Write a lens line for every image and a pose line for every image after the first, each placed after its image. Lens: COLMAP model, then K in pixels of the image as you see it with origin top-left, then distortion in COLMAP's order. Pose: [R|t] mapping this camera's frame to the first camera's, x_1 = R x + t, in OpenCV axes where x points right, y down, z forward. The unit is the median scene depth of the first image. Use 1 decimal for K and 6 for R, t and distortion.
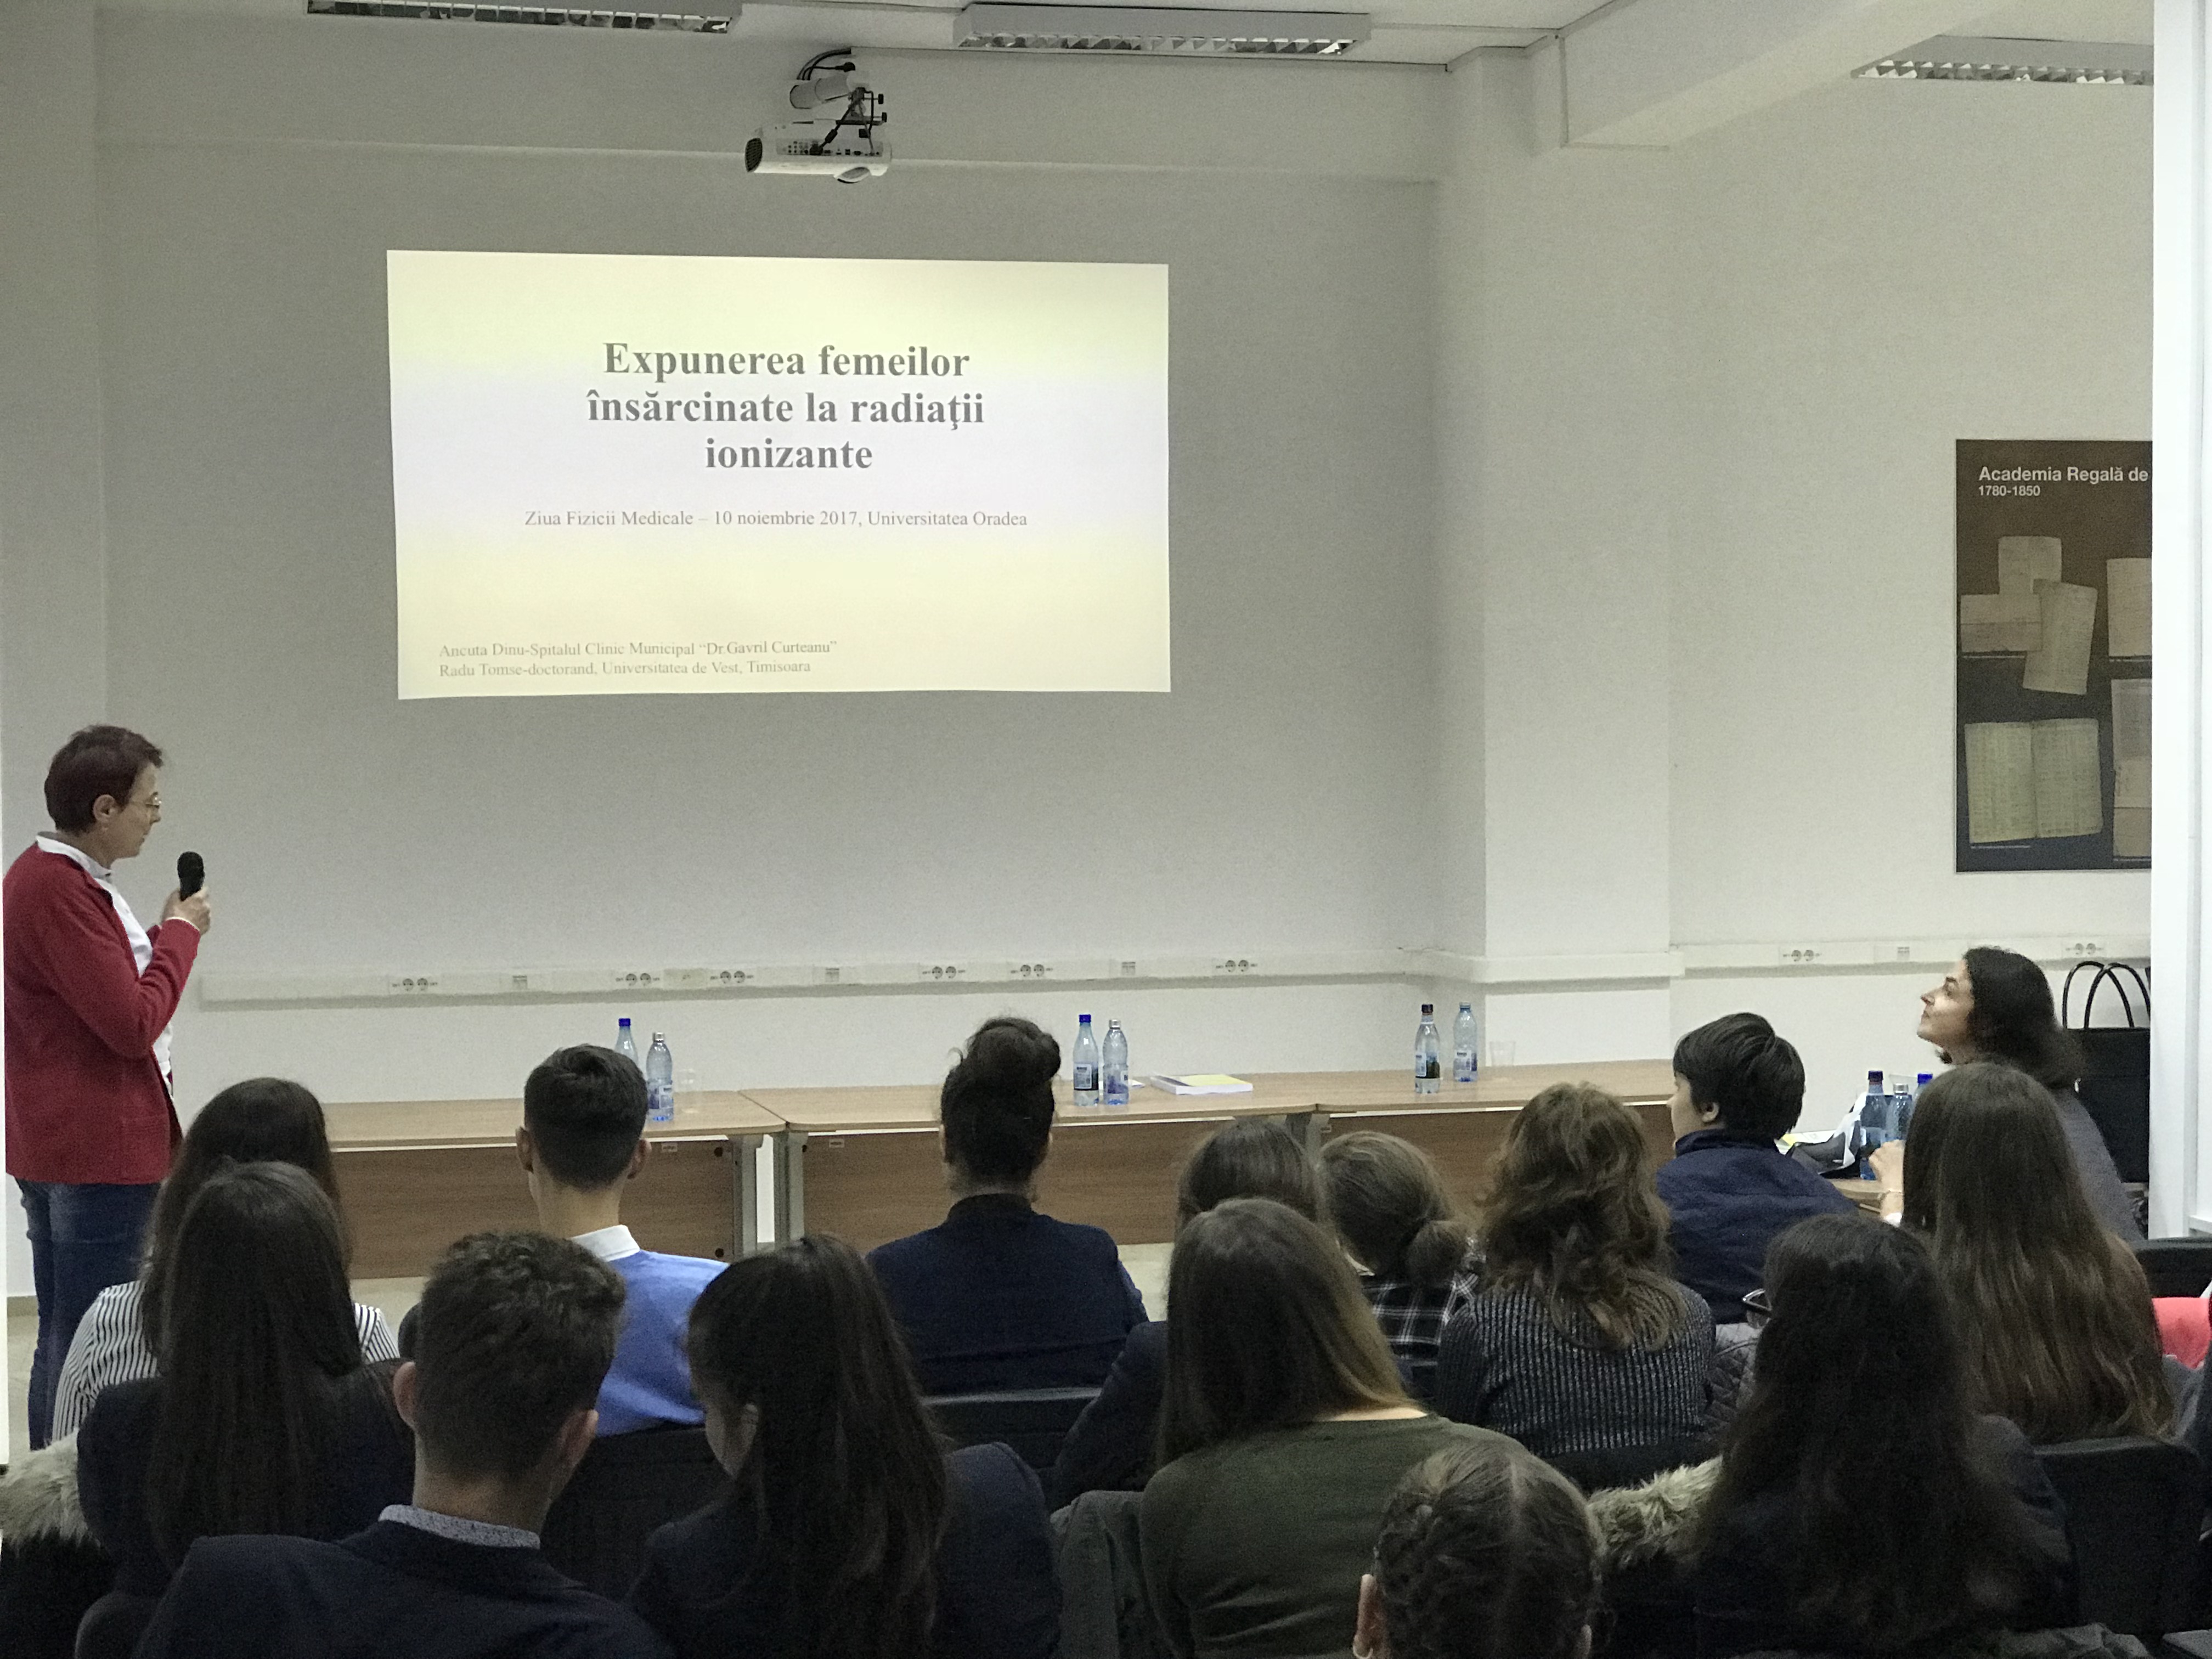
lens RADIAL K [[3775.7, 0, 1045.3], [0, 3775.7, 827.8], [0, 0, 1]] dist [0.027859, 0.122409]
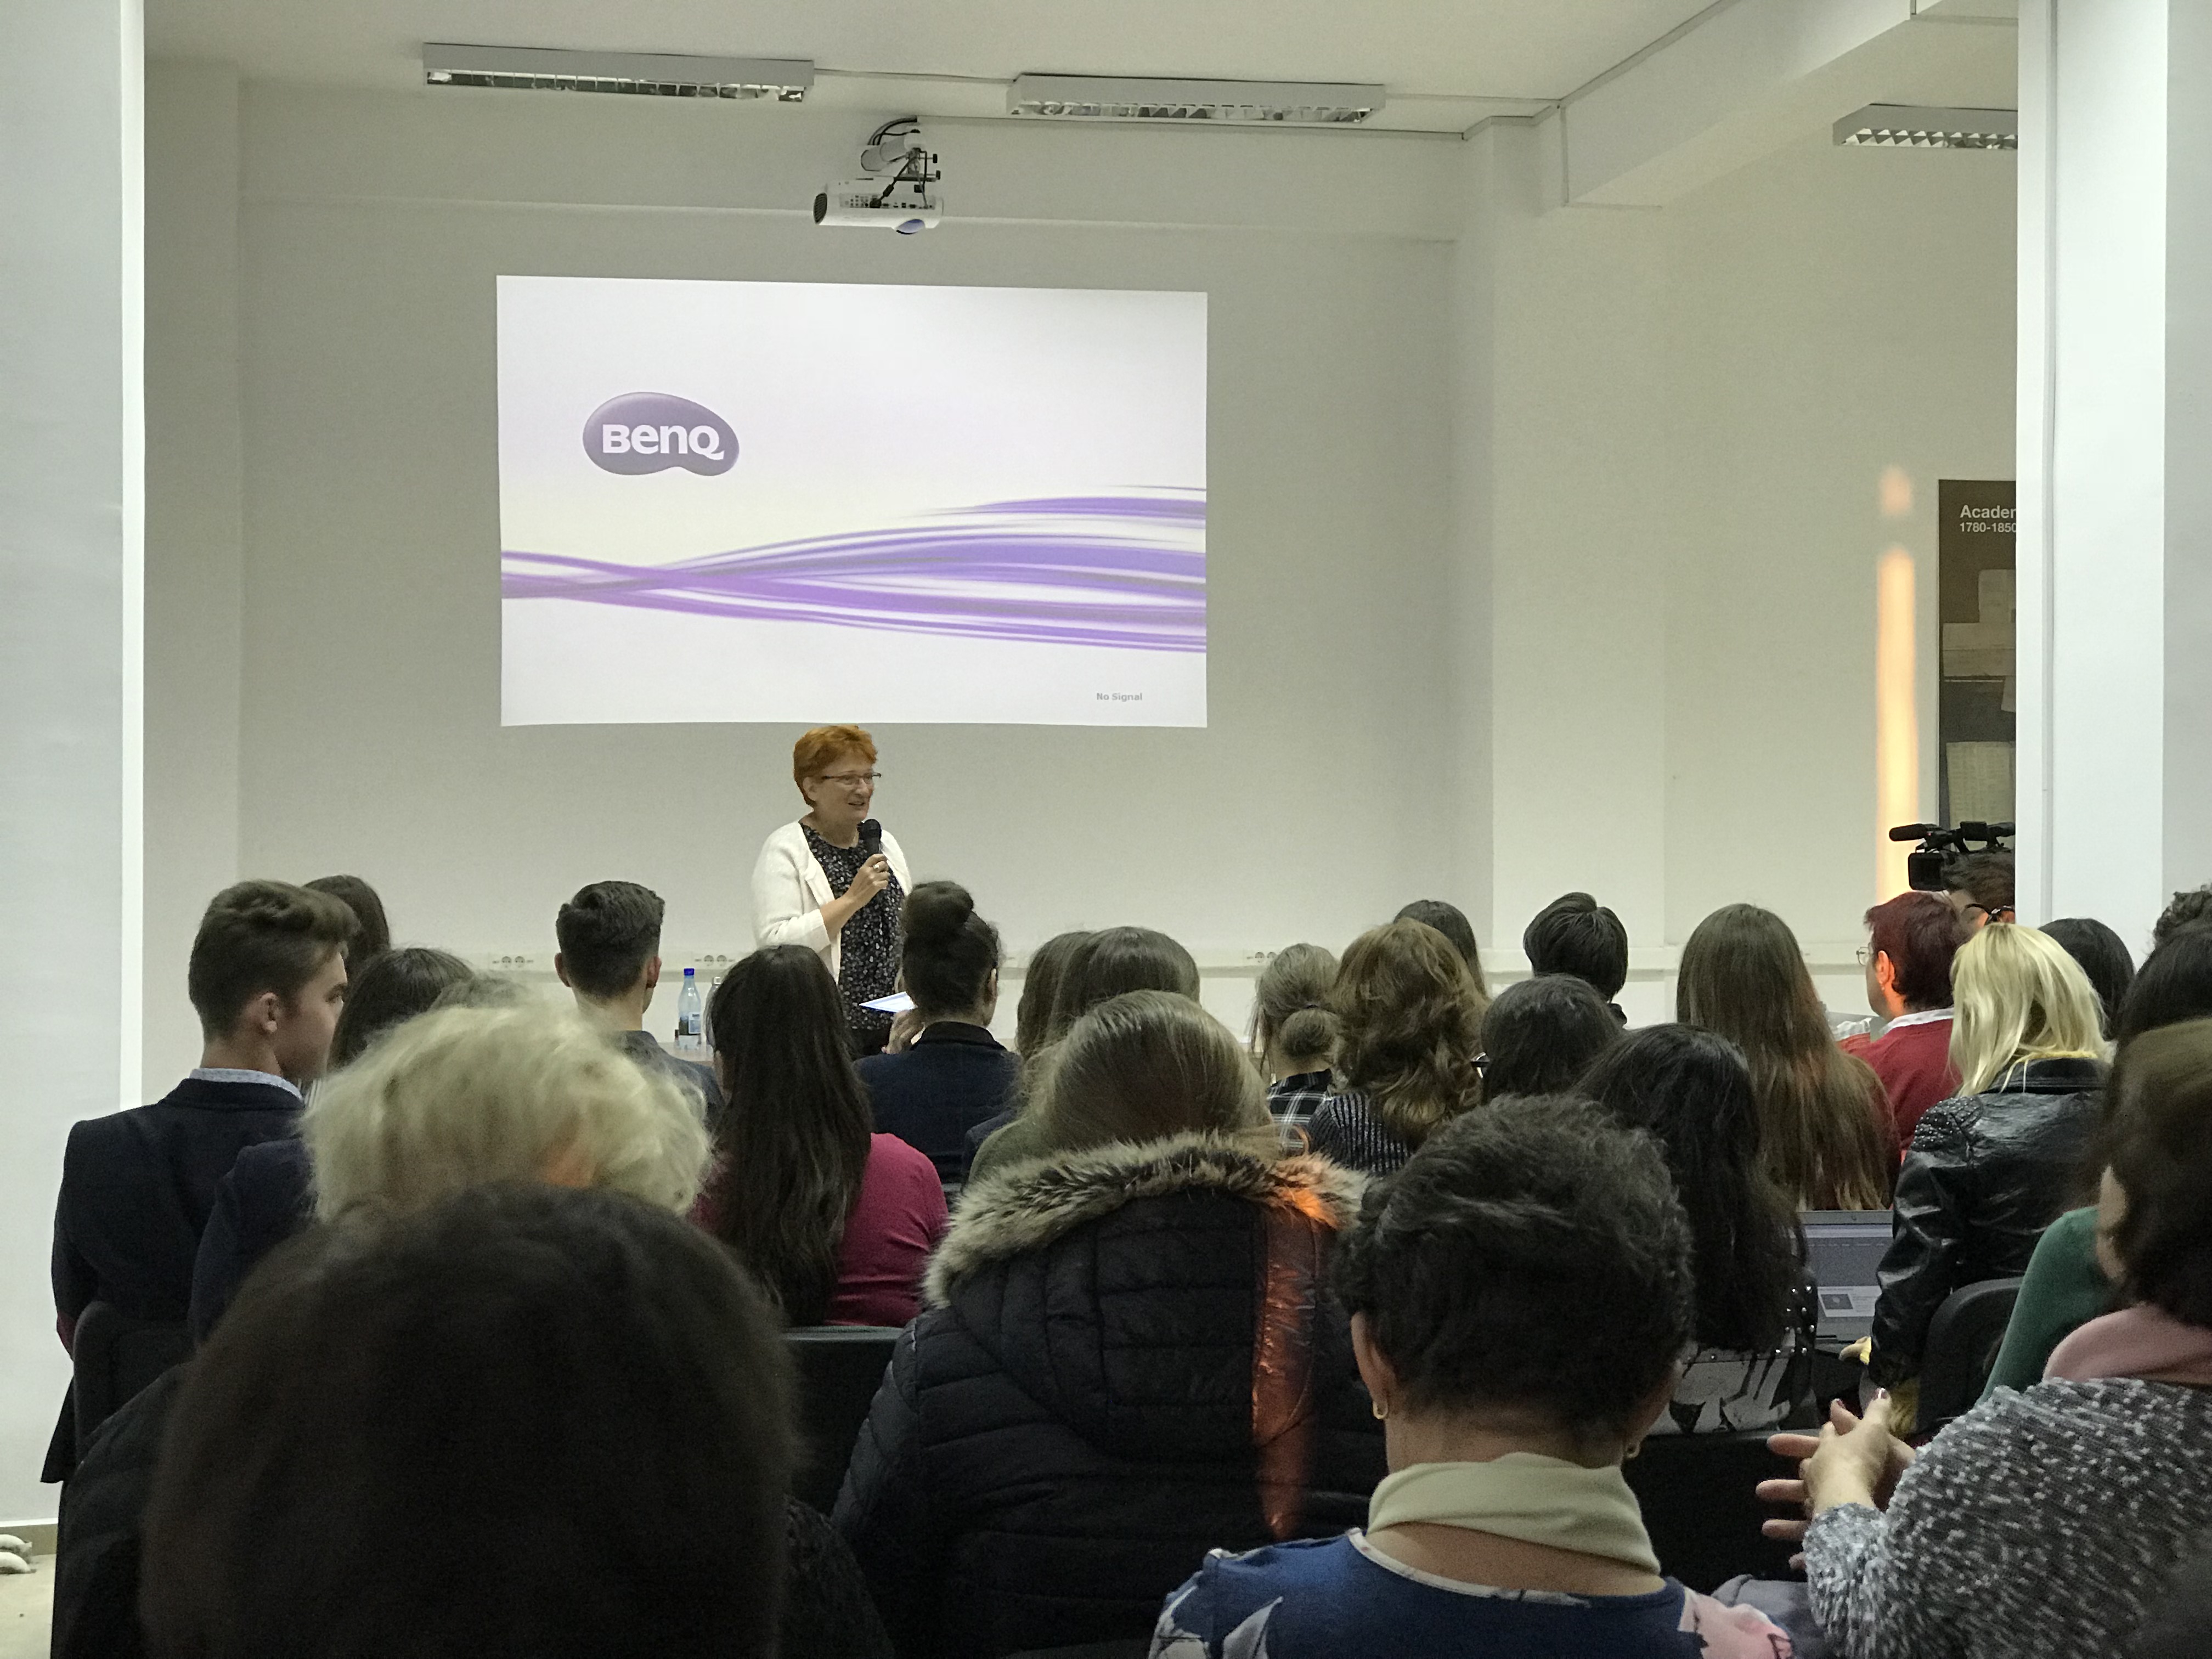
lens RADIAL K [[3935.7, 0, 1060.0], [0, 3935.7, 835.8], [0, 0, 1]] dist [0.011061, 0.181703]
pose [[0.999167, 0.008245, -0.039977, 0.038656], [-0.009562, 0.999414, -0.032863, 0.041482], [0.039682, 0.033218, 0.998660, -0.140538]]
